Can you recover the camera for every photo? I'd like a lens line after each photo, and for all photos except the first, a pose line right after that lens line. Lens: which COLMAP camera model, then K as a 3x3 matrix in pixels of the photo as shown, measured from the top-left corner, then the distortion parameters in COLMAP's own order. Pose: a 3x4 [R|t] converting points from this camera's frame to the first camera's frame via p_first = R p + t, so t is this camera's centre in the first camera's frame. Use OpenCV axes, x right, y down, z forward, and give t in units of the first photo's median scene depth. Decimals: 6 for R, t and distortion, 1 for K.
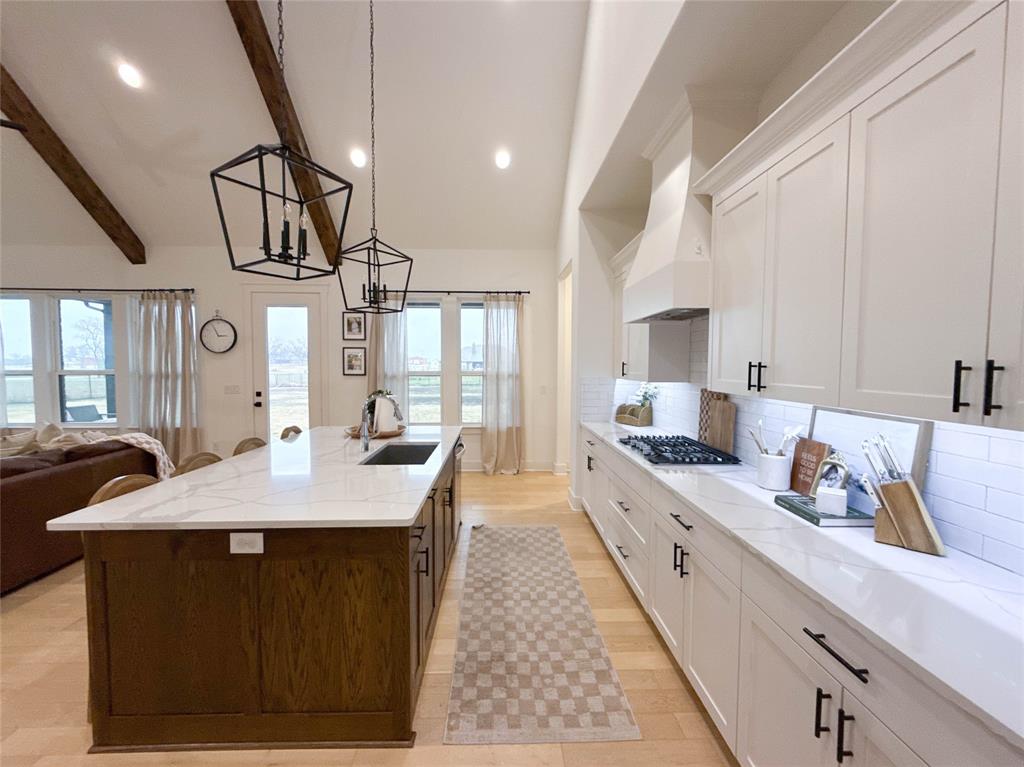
lens RADIAL K [[418.9, 0, 512.0], [0, 418.9, 383.5], [0, 0, 1]] dist [0.001004, -0.000104]
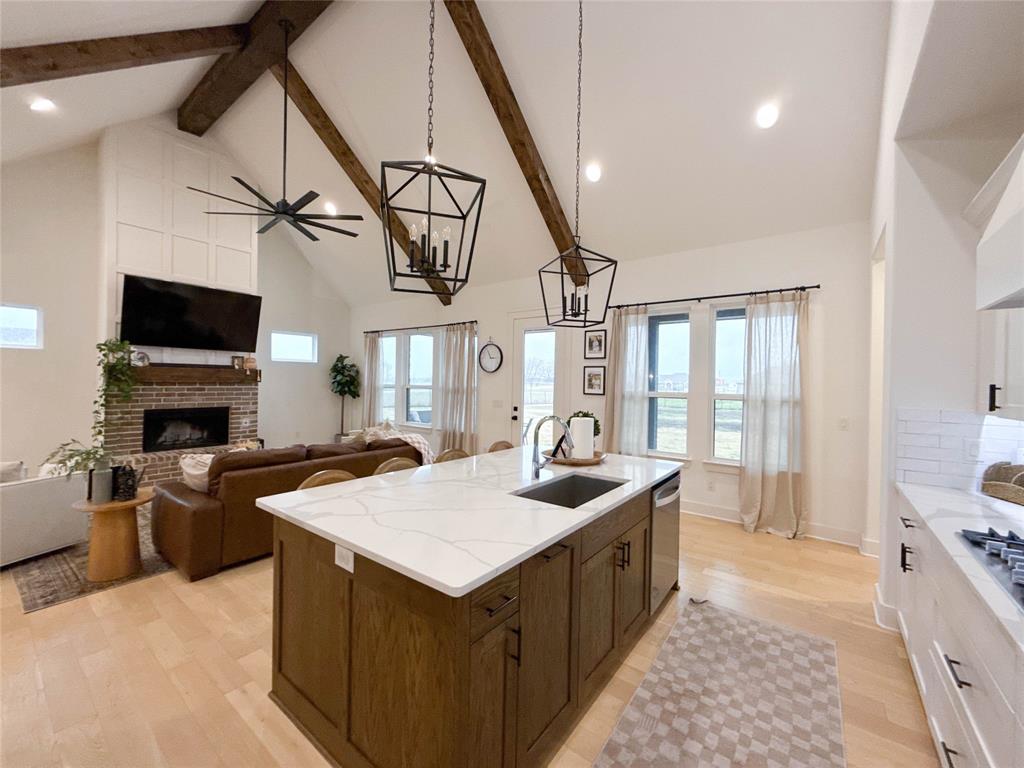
lens RADIAL K [[411.4, 0, 509.2], [0, 411.4, 383.4], [0, 0, 1]] dist [0.001814, -0.000036]
pose [[0.774709, 0.013421, -0.632176, 0.124047], [-0.044673, 0.998438, -0.033549, -0.007525], [0.630738, 0.054231, 0.774098, 0.207665]]
